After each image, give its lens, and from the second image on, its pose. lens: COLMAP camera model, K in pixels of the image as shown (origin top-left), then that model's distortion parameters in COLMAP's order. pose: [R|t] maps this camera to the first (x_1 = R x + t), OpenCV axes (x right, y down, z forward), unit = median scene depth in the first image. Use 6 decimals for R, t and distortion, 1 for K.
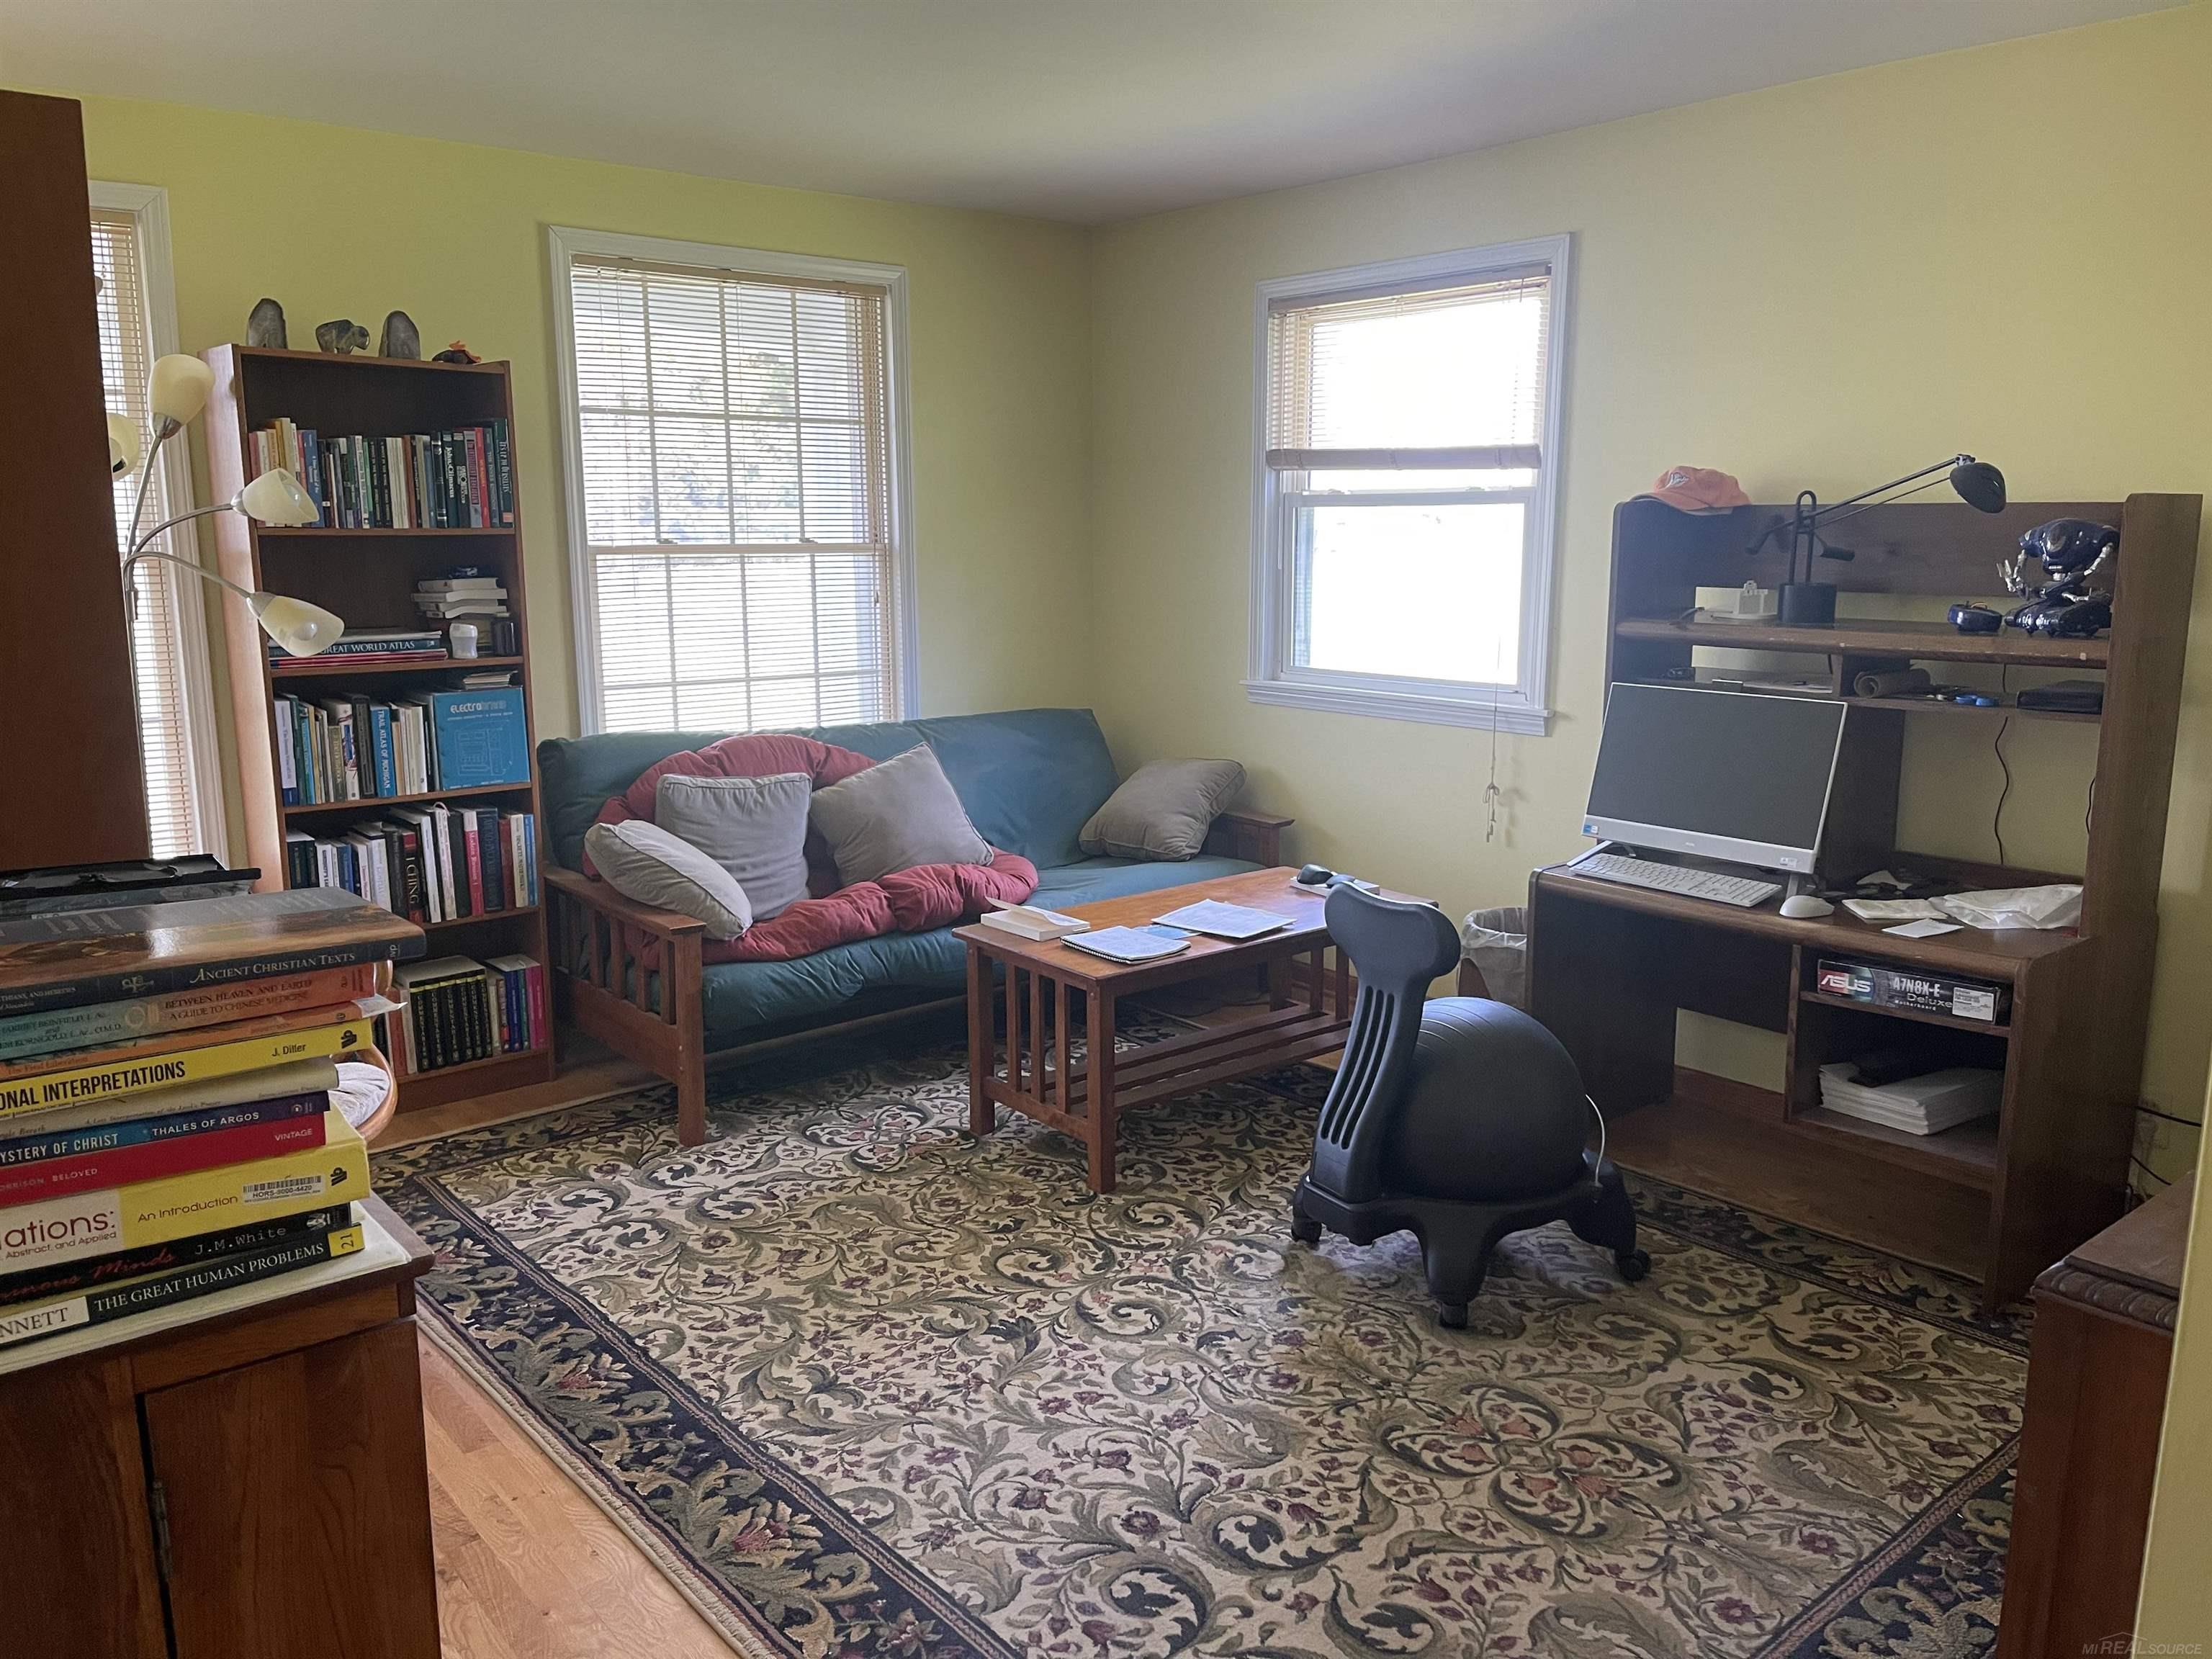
lens RADIAL K [[1664.2, 0, 1104.5], [0, 1664.2, 827.7], [0, 0, 1]] dist [0.064405, -0.083954]
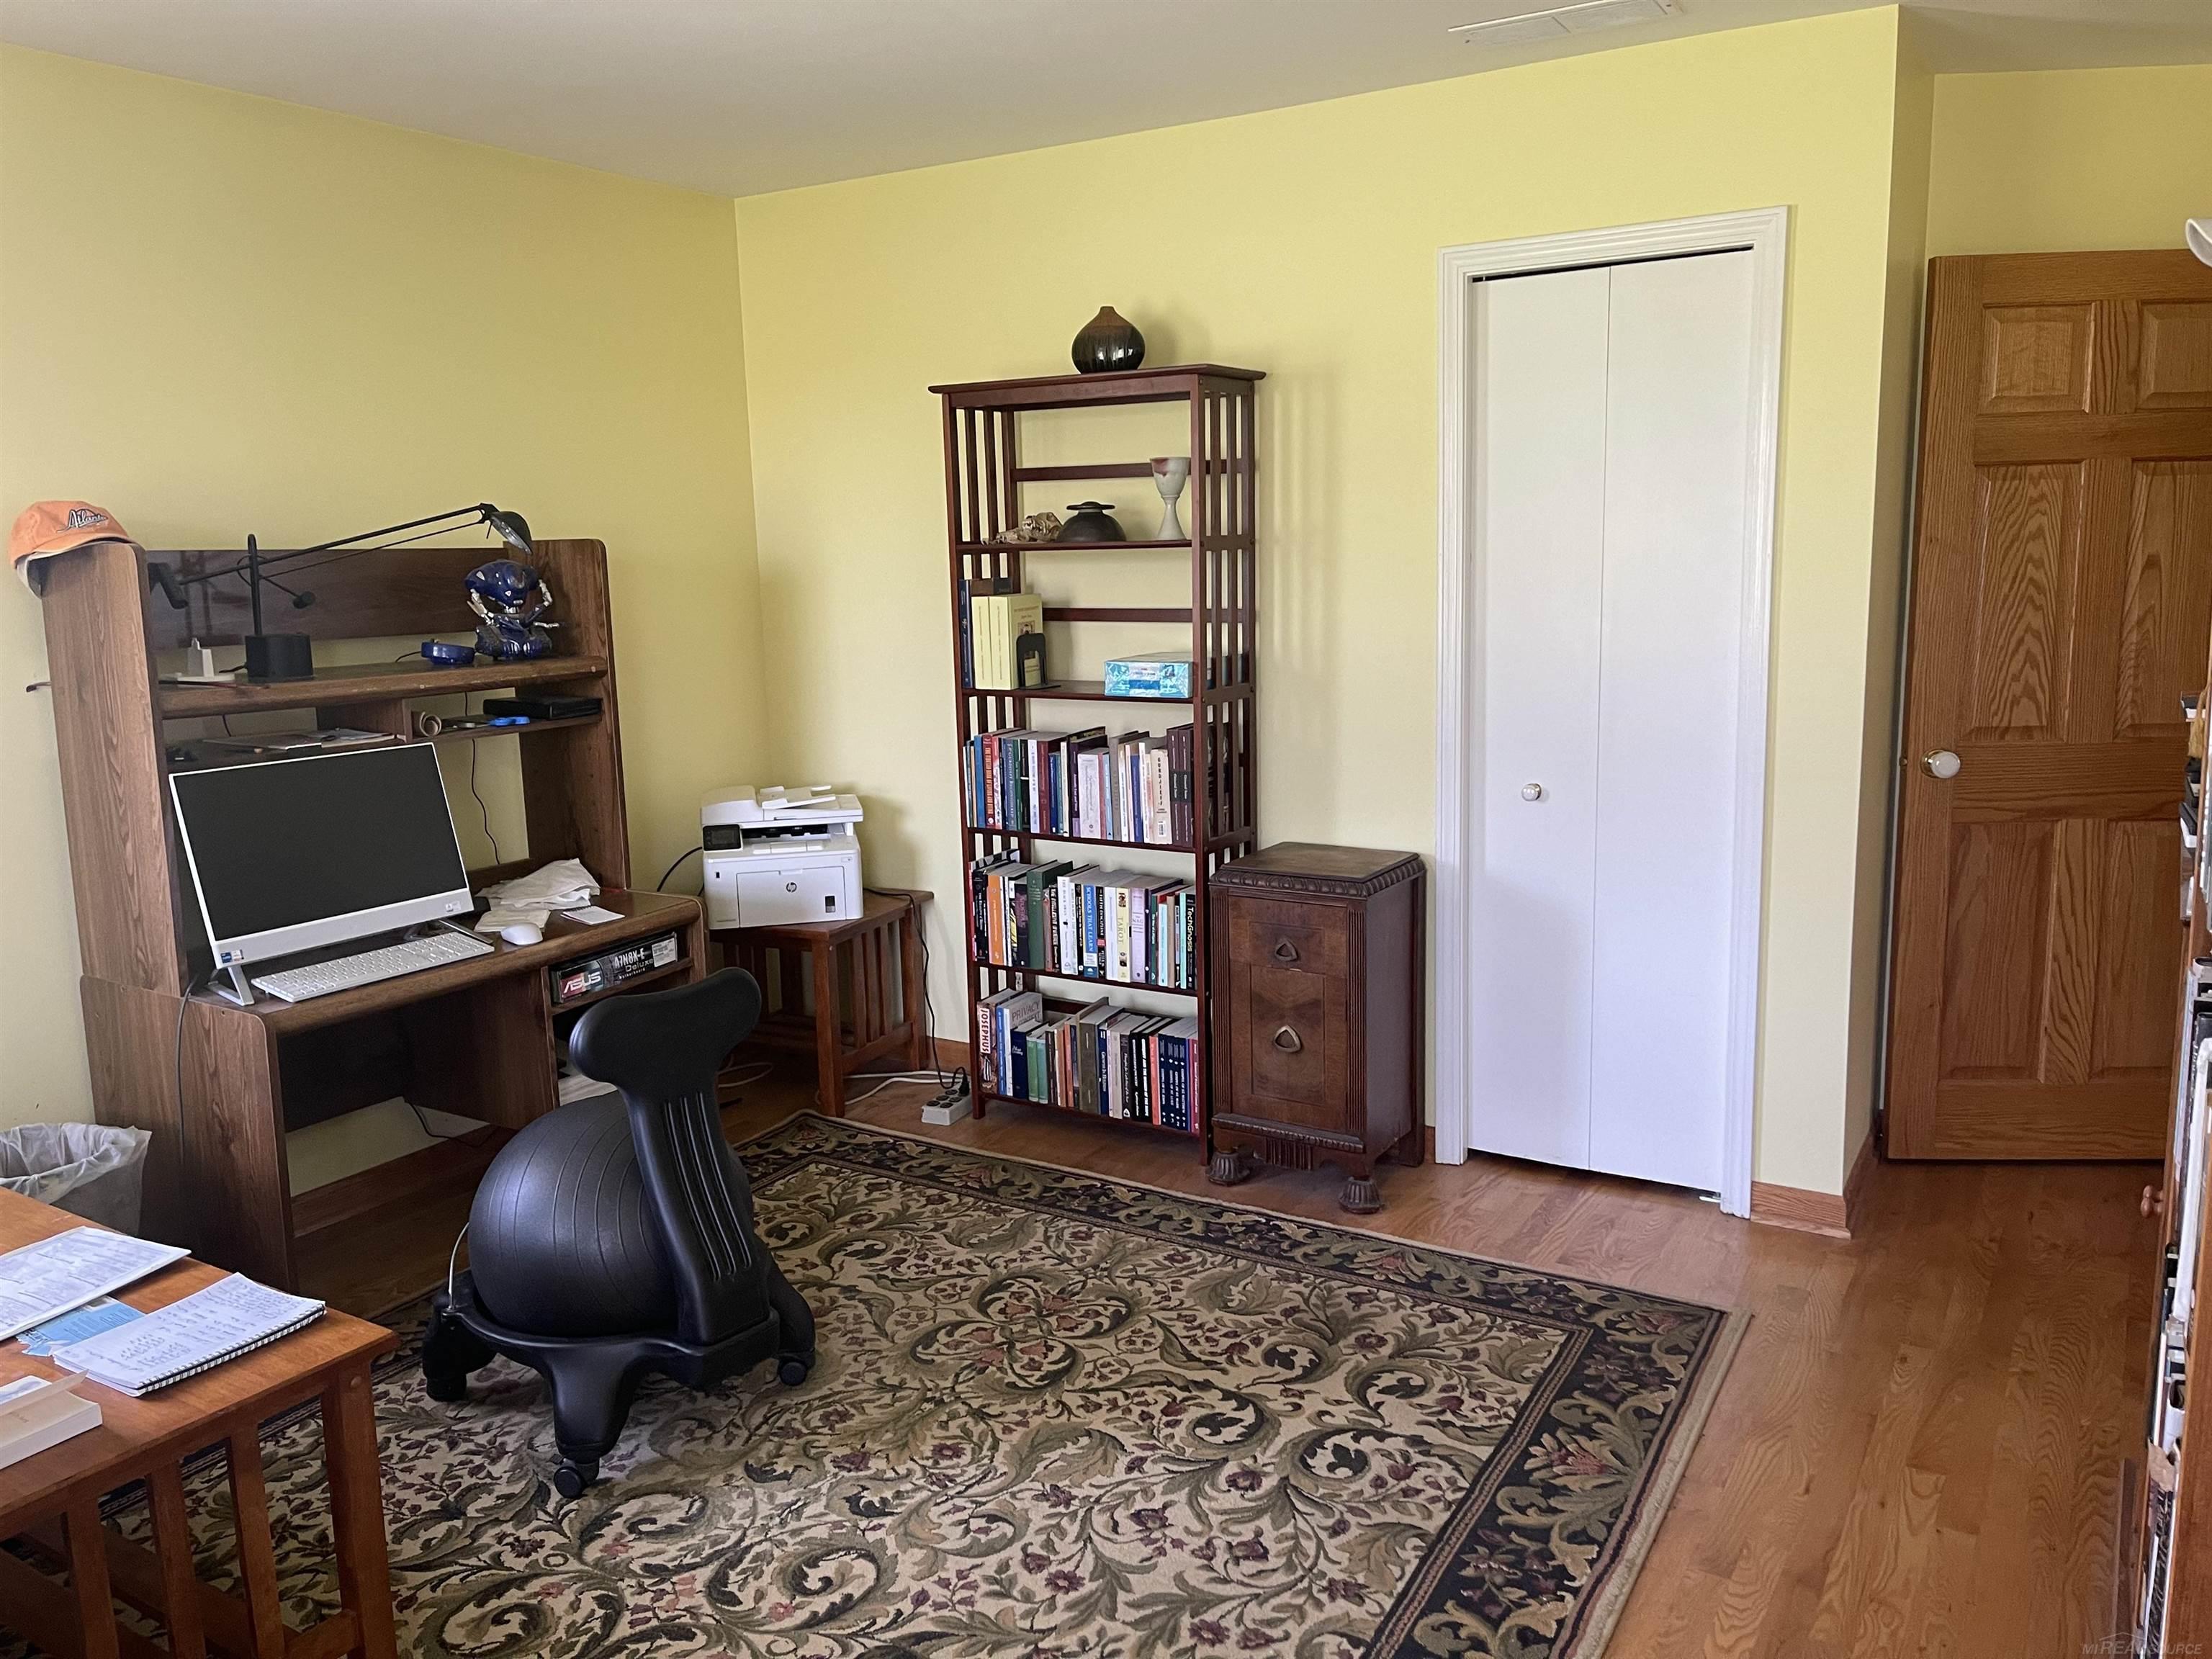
lens RADIAL K [[1664.2, 0, 1089.6], [0, 1664.2, 826.7], [0, 0, 1]] dist [0.064405, -0.083954]
pose [[-0.309481, -0.149605, 0.939063, -0.775053], [0.204006, 0.954106, 0.219234, -0.203470], [-0.928764, 0.259423, -0.264758, 1.114047]]
